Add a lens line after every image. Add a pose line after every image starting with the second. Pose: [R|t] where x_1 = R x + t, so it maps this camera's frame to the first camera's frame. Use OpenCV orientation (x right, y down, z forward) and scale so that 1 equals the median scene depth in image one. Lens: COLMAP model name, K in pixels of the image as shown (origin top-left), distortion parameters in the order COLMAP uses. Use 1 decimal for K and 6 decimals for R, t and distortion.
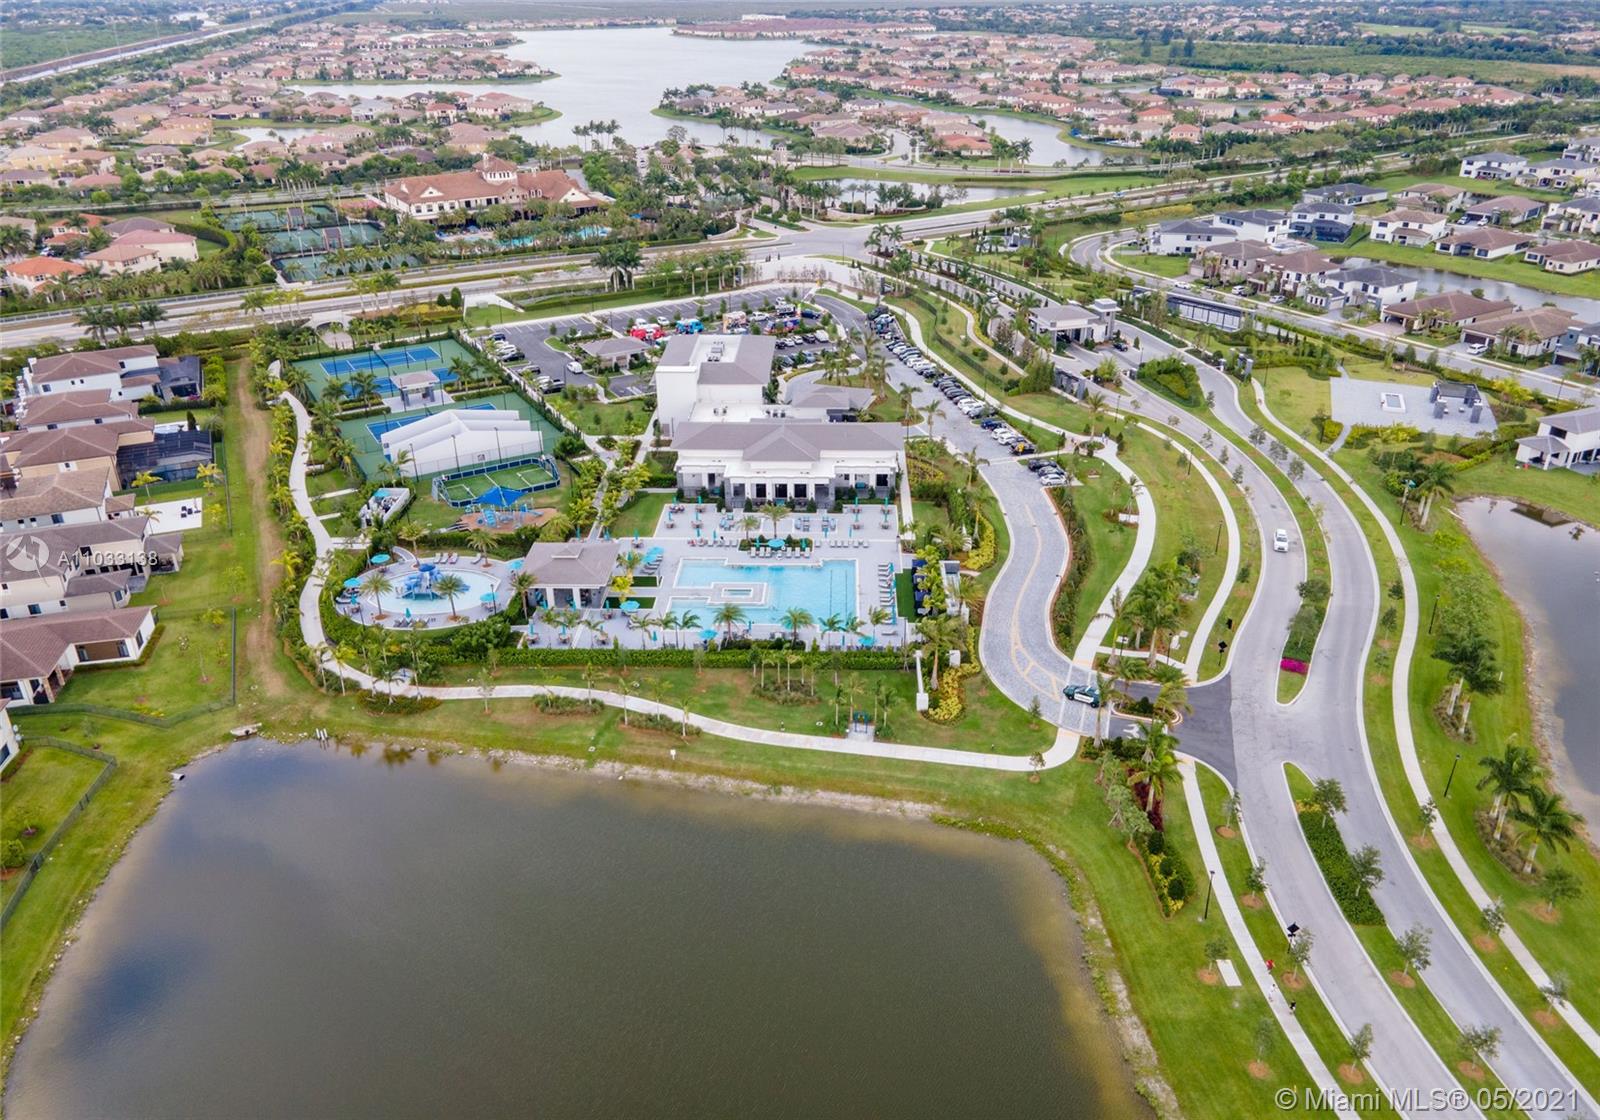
lens RADIAL K [[1099.1, 0, 794.9], [0, 1099.1, 524.7], [0, 0, 1]] dist [0.015854, 0.000015]
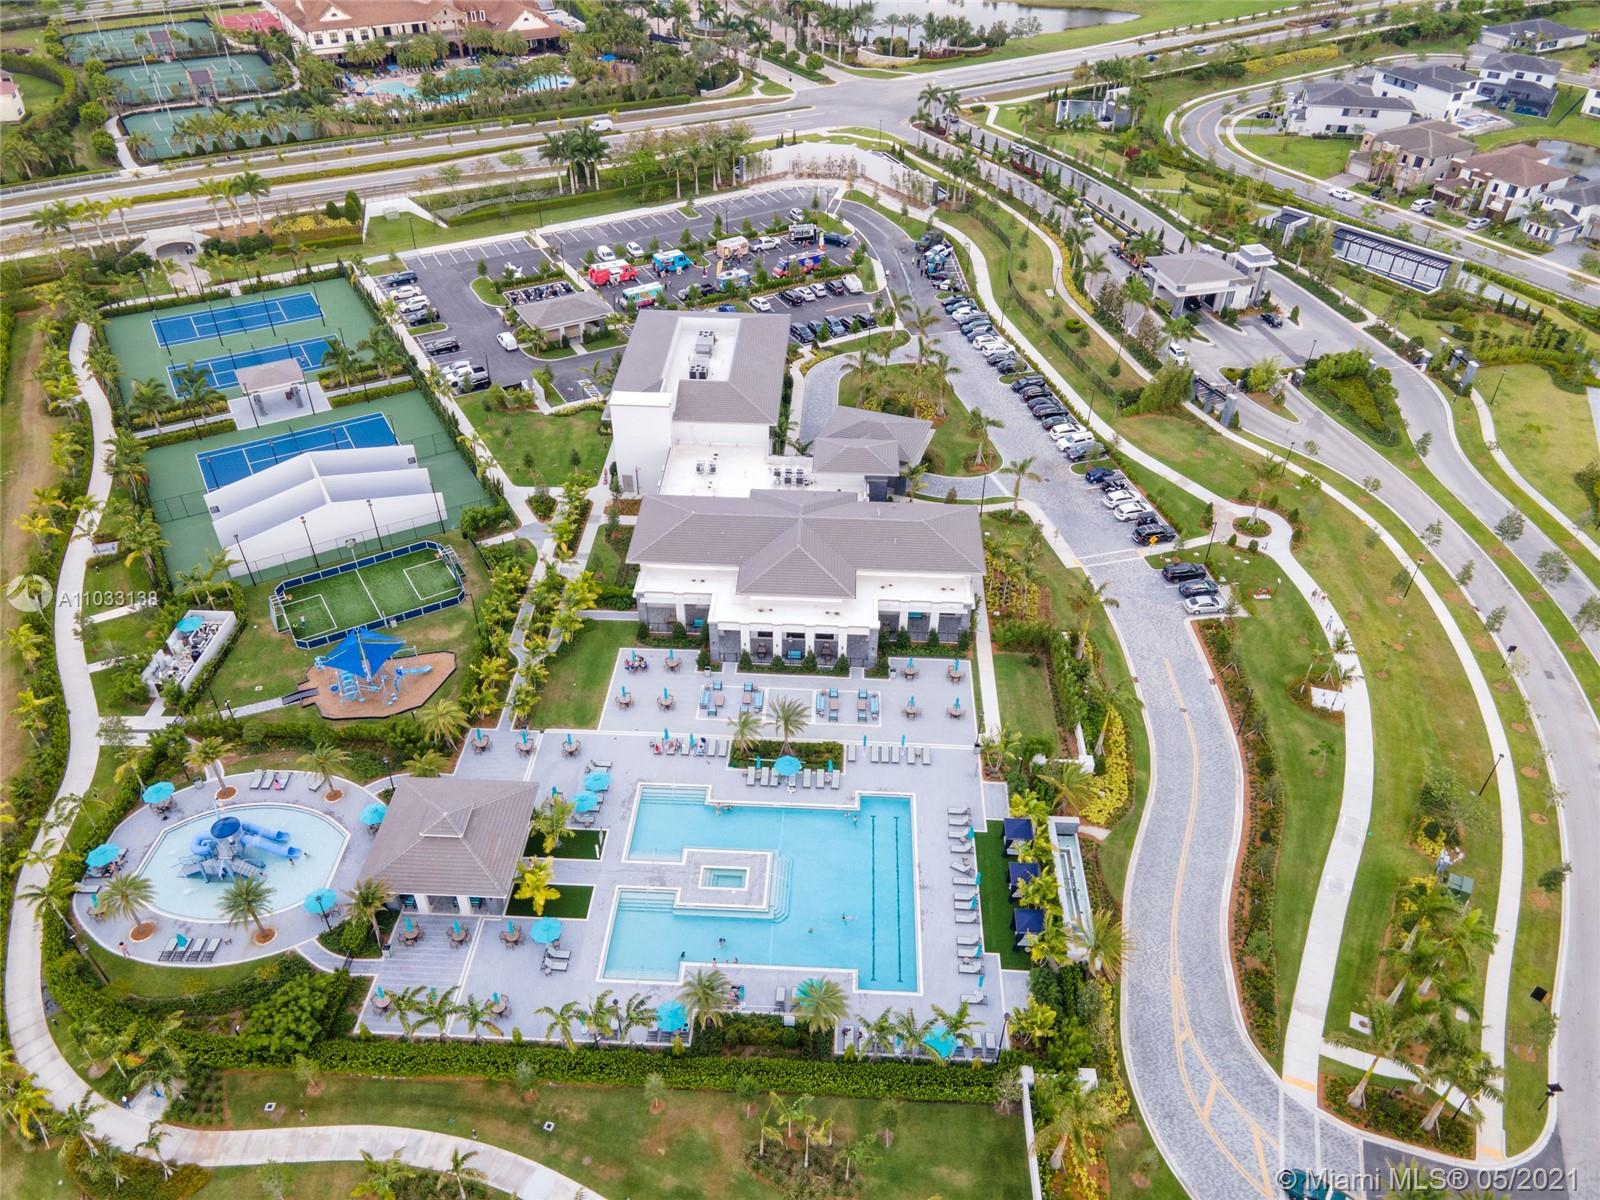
lens RADIAL K [[1134.3, 0, 795.6], [0, 1134.3, 596.9], [0, 0, 1]] dist [0.007382, 0.045381]
pose [[0.999793, 0.020332, -0.001197, -0.008147], [-0.019602, 0.976513, 0.214563, -0.131086], [0.005531, -0.214495, 0.976709, 0.226154]]
